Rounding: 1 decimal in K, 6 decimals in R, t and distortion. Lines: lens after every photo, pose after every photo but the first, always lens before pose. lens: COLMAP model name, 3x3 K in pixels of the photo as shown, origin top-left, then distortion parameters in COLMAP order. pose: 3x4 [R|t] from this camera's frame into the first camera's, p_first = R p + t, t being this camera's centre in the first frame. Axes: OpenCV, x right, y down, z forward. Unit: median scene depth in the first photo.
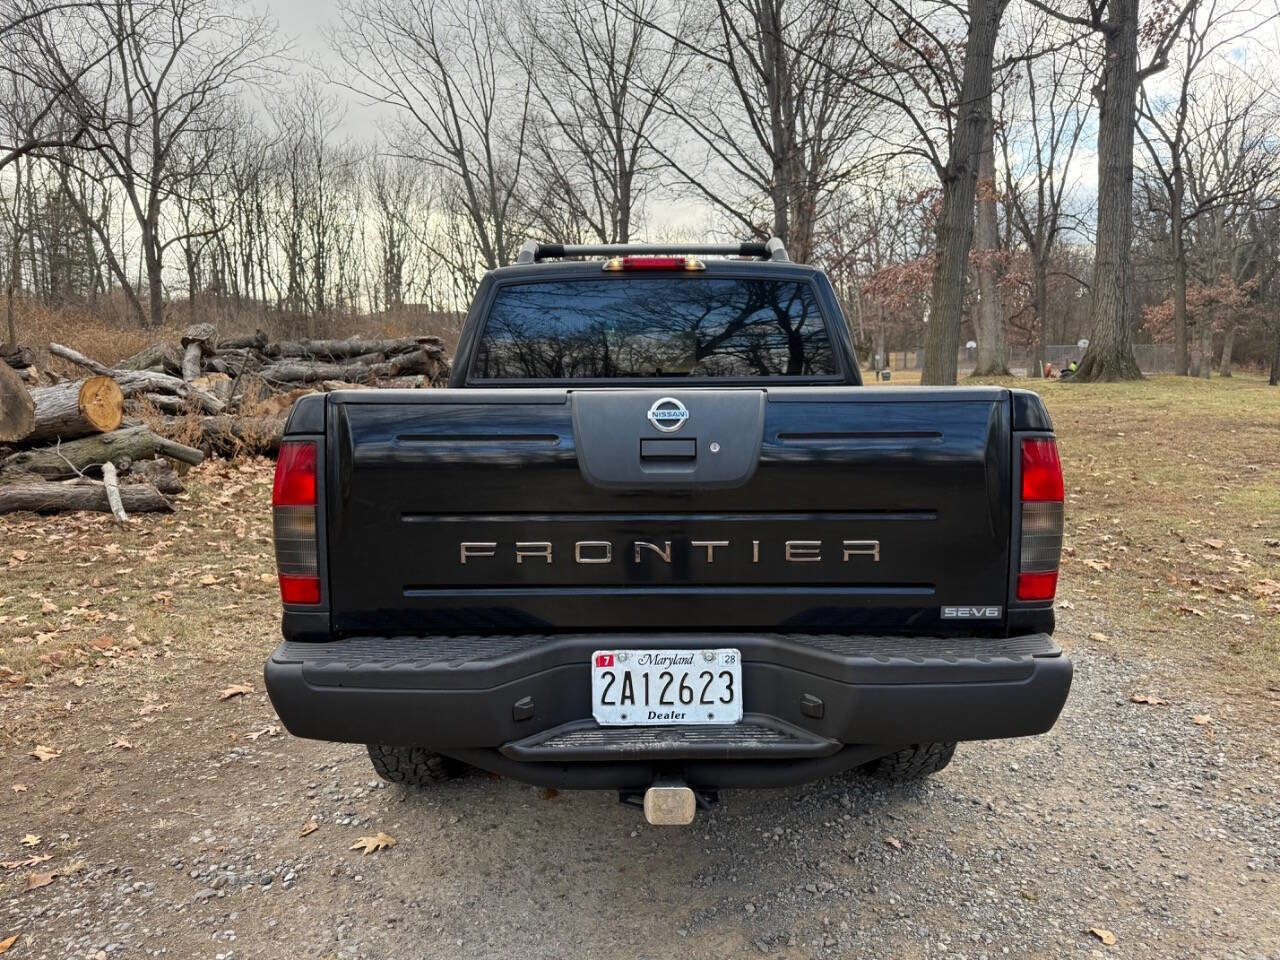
lens RADIAL K [[893.7, 0, 634.4], [0, 893.7, 472.4], [0, 0, 1]] dist [0.079353, -0.117566]
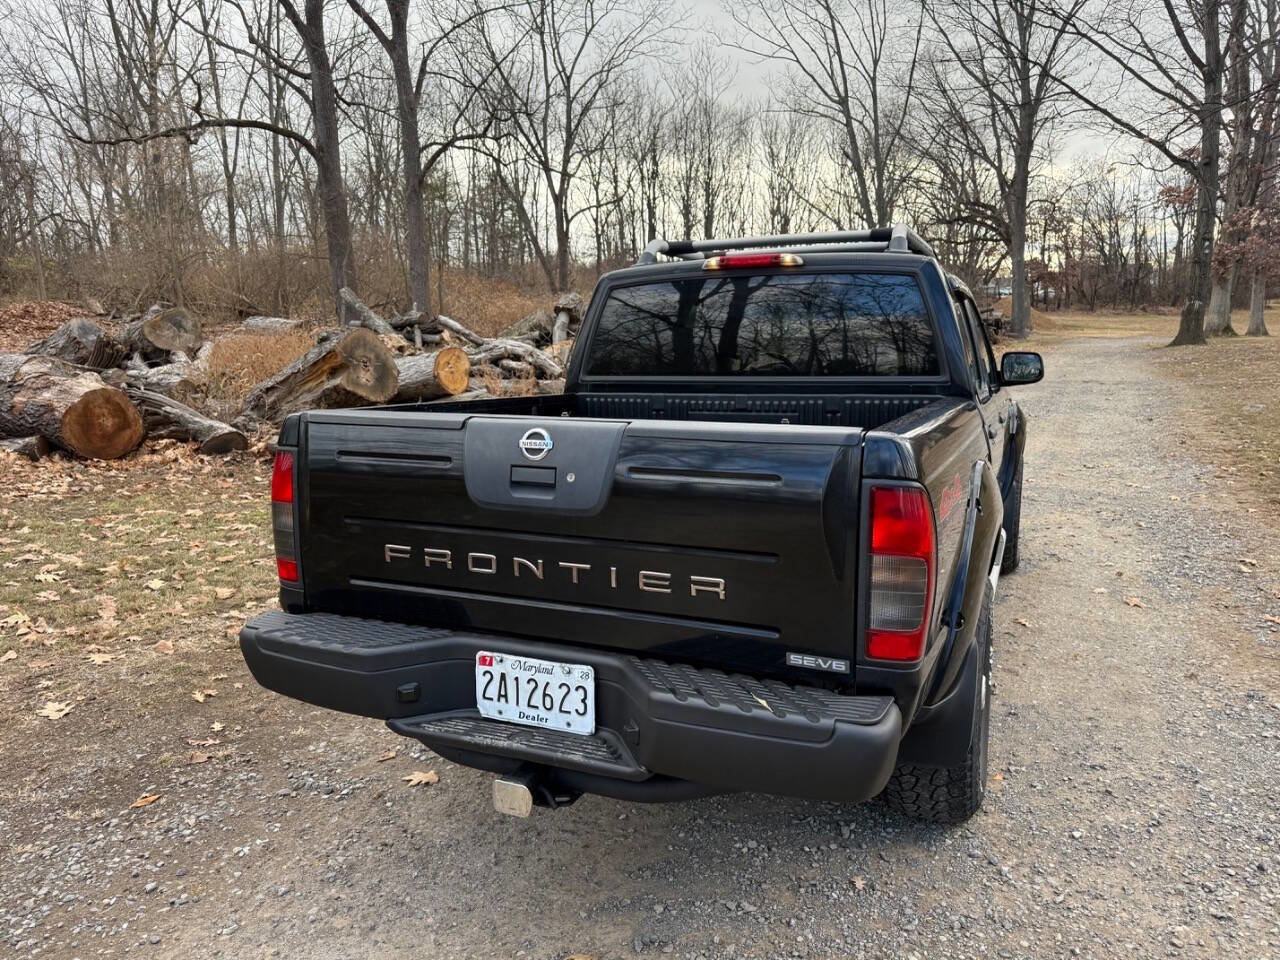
lens RADIAL K [[892.6, 0, 637.3], [0, 892.6, 476.2], [0, 0, 1]] dist [0.067595, -0.075963]
pose [[0.915961, 0.058303, -0.397008, 0.567646], [-0.036958, 0.997440, 0.061211, -0.094303], [0.399561, -0.041394, 0.915772, 0.060476]]
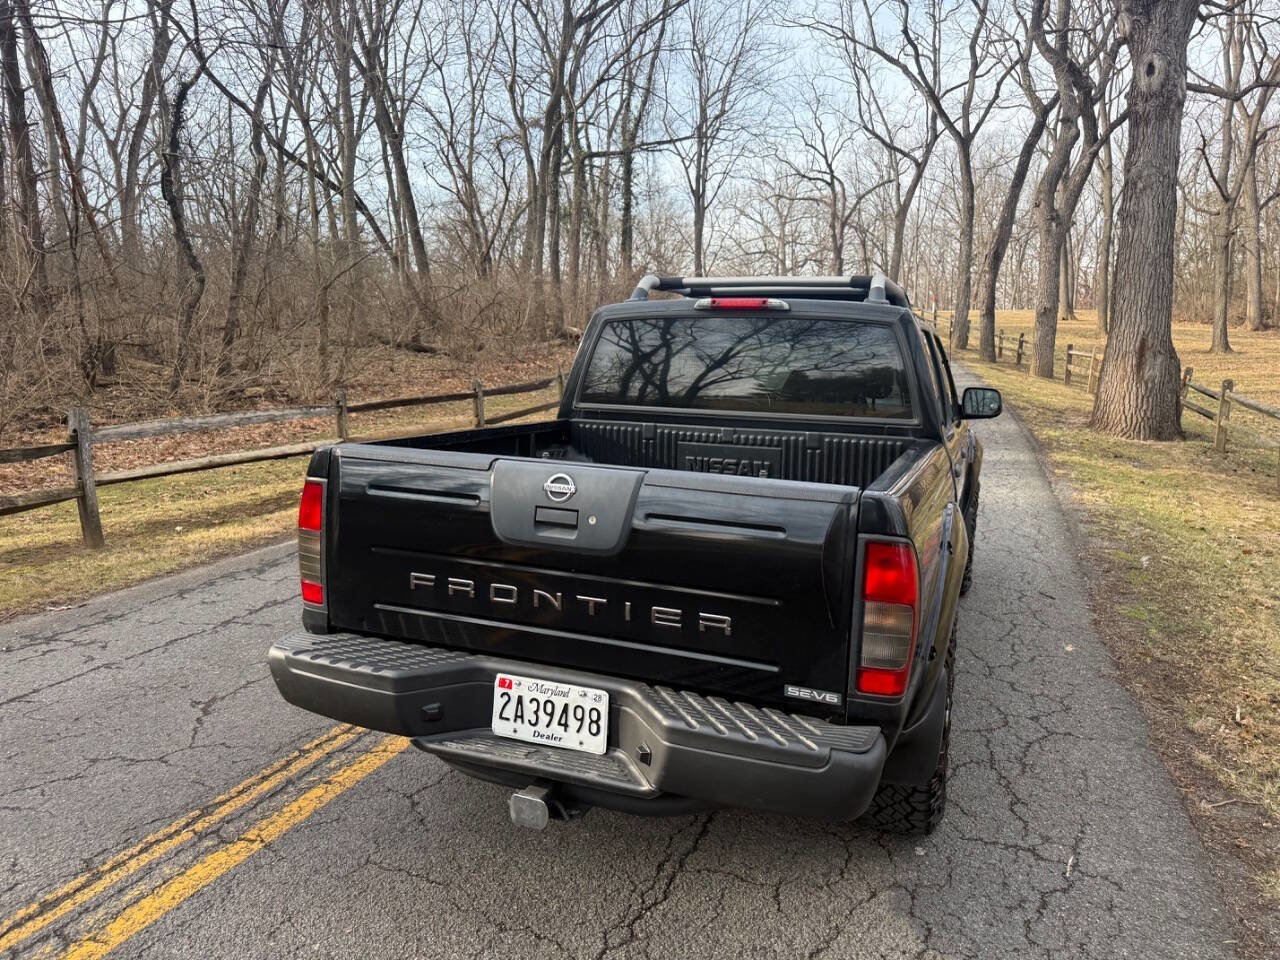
lens RADIAL K [[893.7, 0, 634.4], [0, 893.7, 472.4], [0, 0, 1]] dist [0.079353, -0.117566]
pose [[0.931998, 0.084012, -0.352594, 0.533487], [-0.069321, 0.996126, 0.054113, -0.152165], [0.355774, -0.025991, 0.934211, -0.066348]]
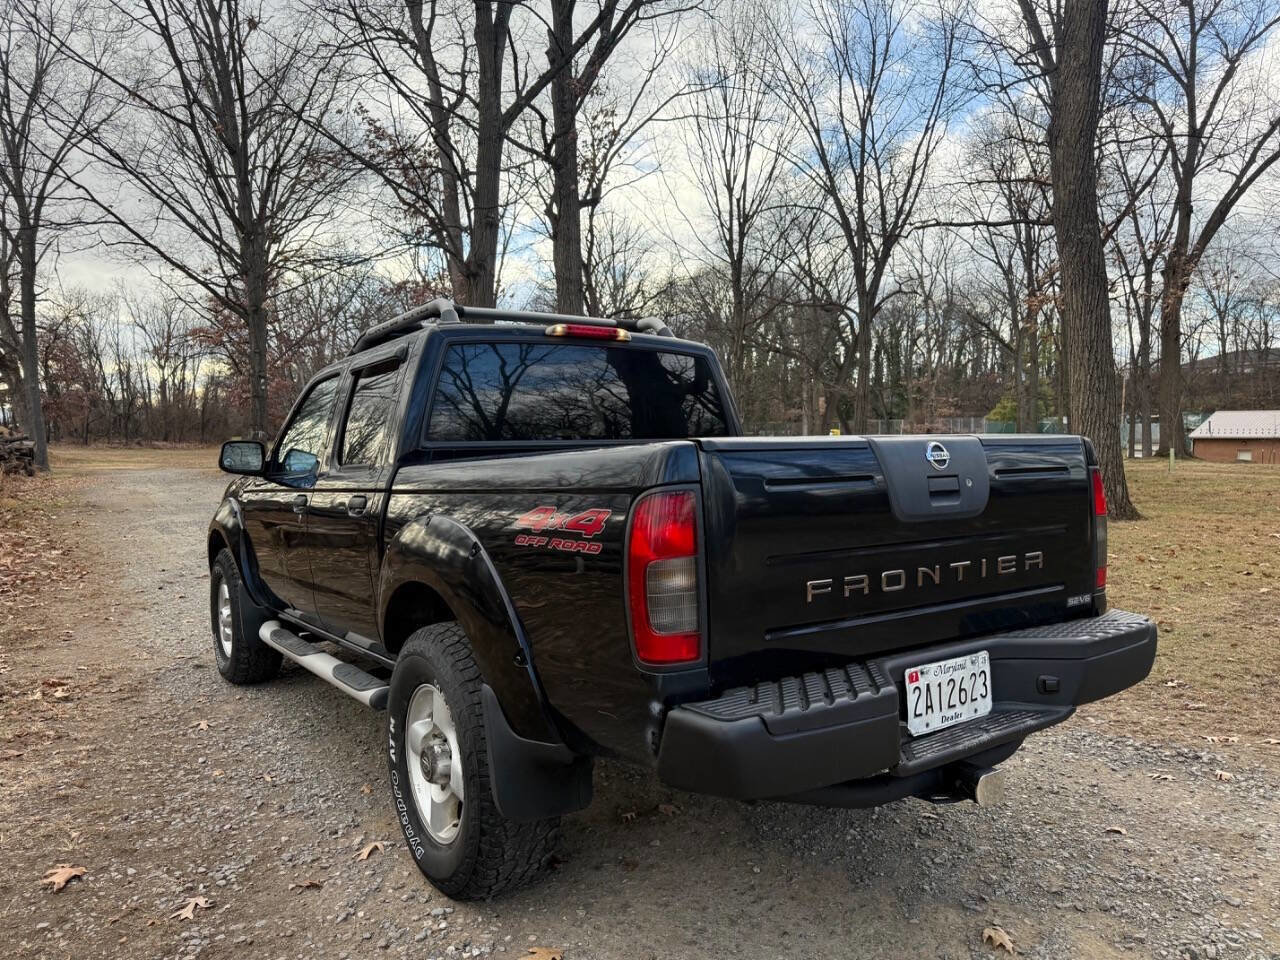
lens RADIAL K [[896.5, 0, 643.2], [0, 896.5, 480.5], [0, 0, 1]] dist [0.009092, -0.011398]
pose [[0.823435, -0.026681, 0.566783, -0.926689], [0.073391, 0.995511, -0.059760, 0.009392], [-0.562644, 0.090805, 0.821697, 0.252008]]
